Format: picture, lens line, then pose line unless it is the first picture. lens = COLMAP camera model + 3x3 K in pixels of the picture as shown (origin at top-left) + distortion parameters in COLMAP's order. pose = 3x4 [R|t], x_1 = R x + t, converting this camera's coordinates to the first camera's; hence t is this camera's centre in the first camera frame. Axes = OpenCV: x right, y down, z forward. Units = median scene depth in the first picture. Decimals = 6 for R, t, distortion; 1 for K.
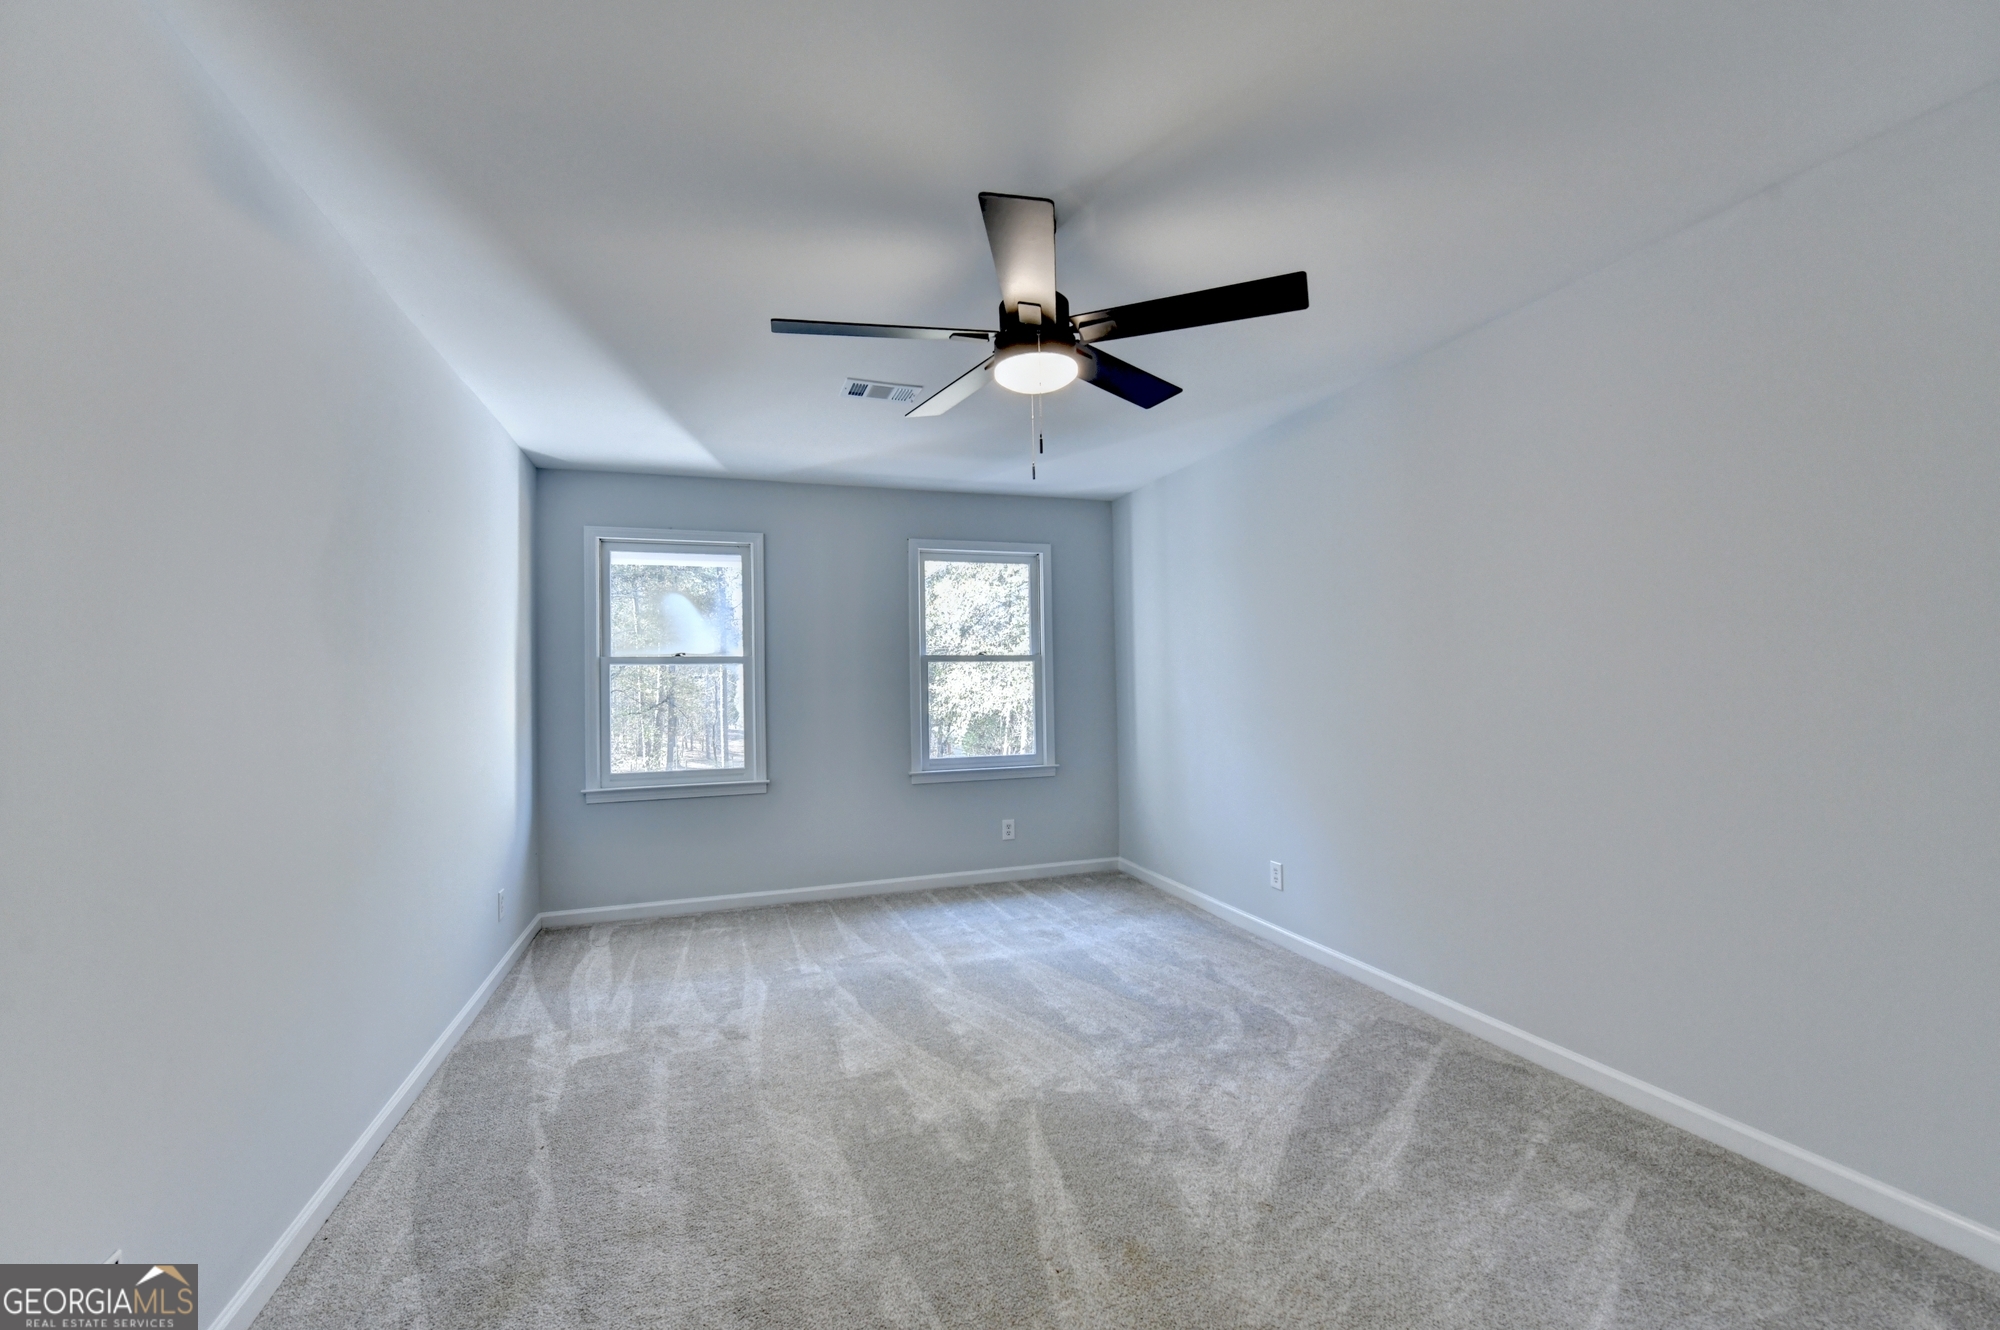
lens RADIAL K [[820.4, 0, 1021.6], [0, 820.4, 690.7], [0, 0, 1]] dist [-0.011955, -0.003801]
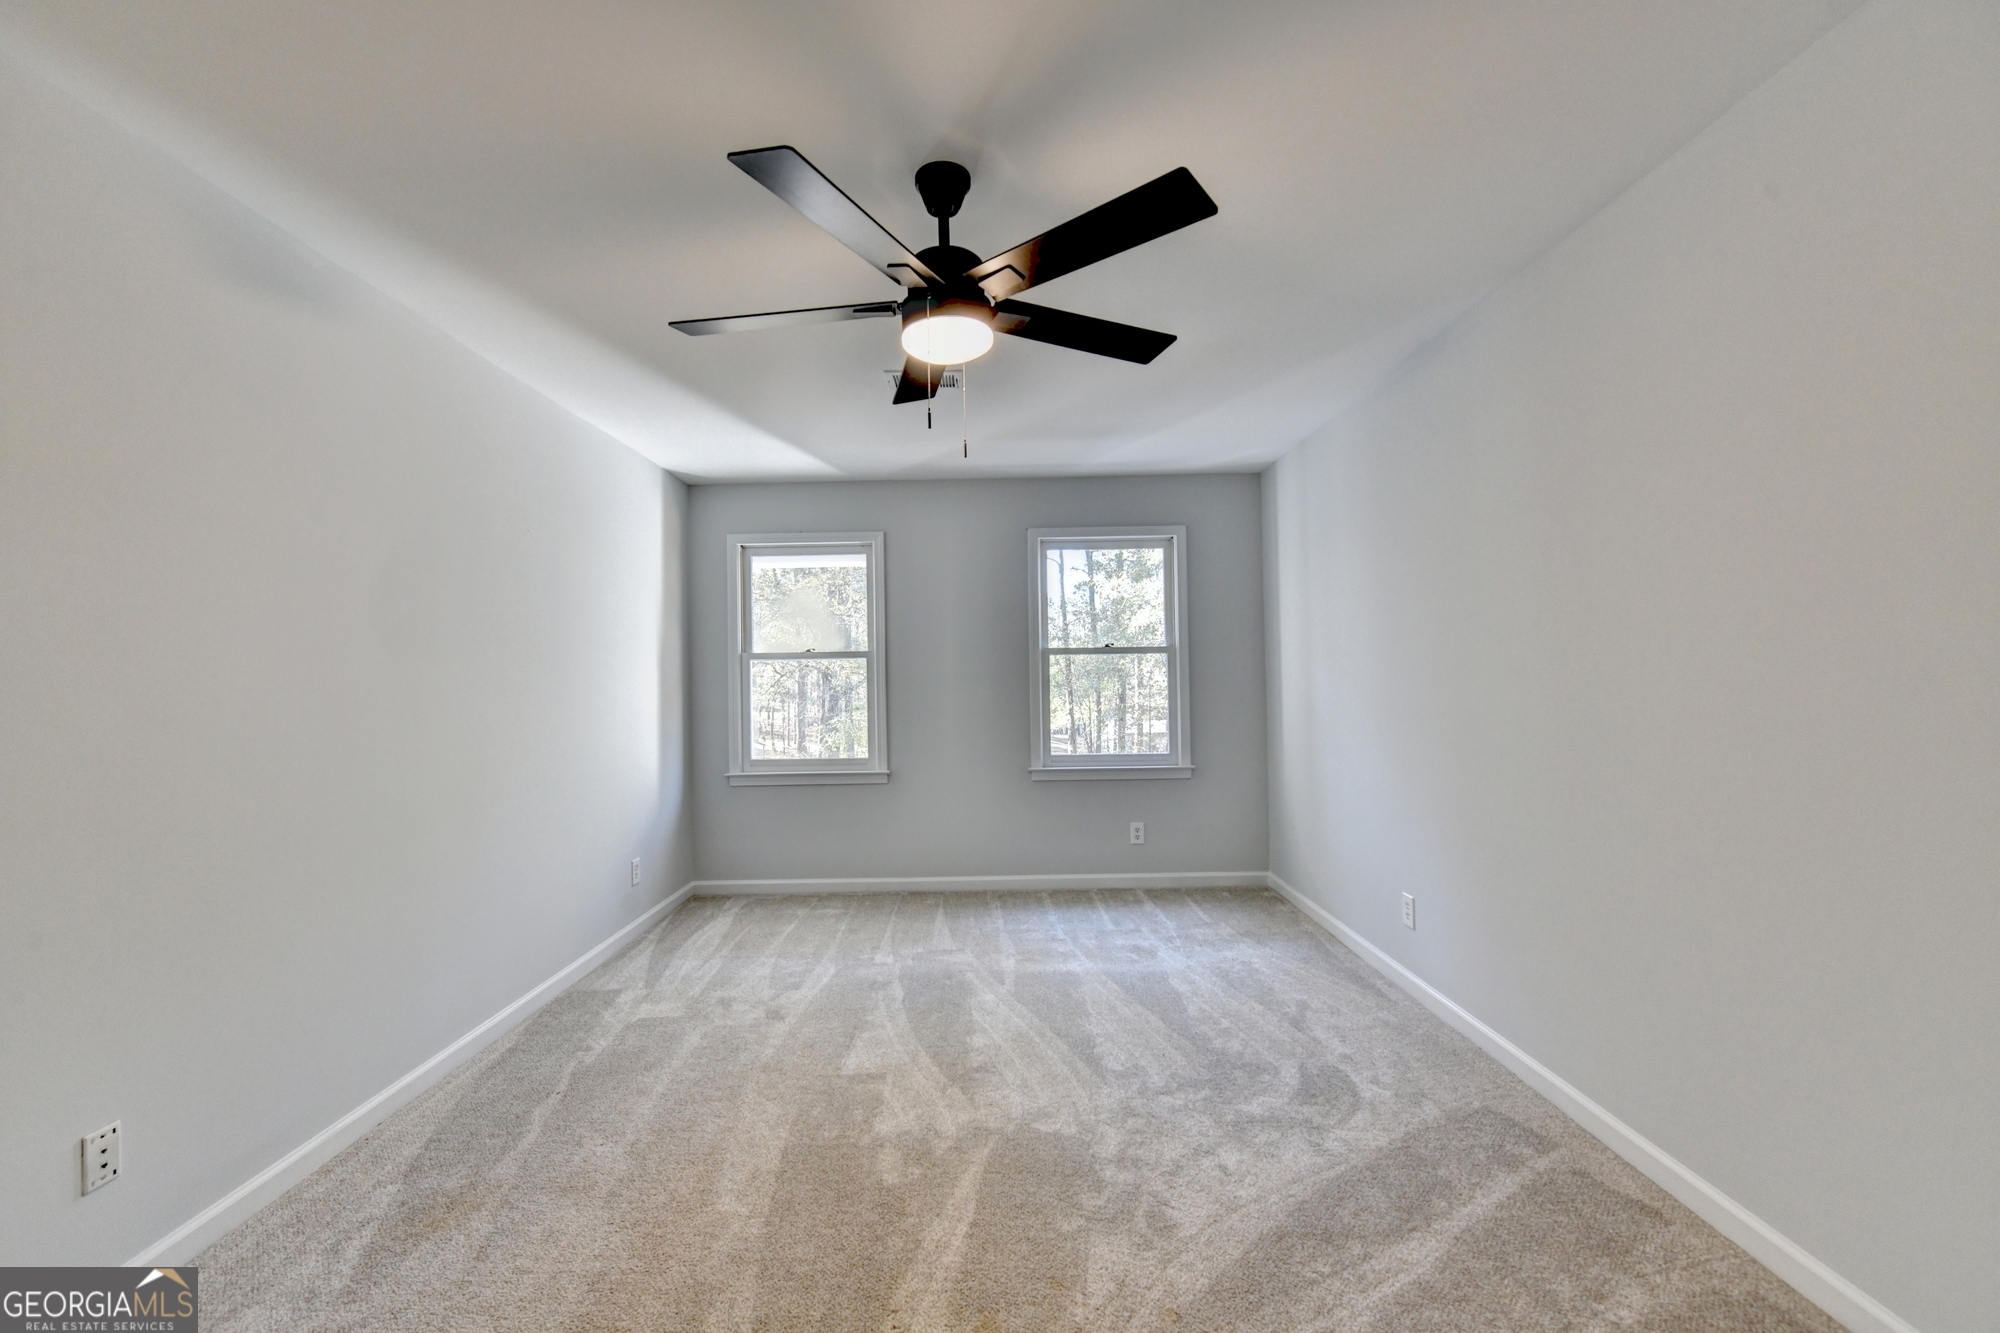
lens RADIAL K [[825.1, 0, 981.0], [0, 825.1, 694.1], [0, 0, 1]] dist [-0.014635, -0.003158]
pose [[0.940491, 0.007983, -0.339724, 0.197032], [-0.002916, 0.999877, 0.015423, -0.005577], [0.339805, -0.013515, 0.940399, 0.080893]]
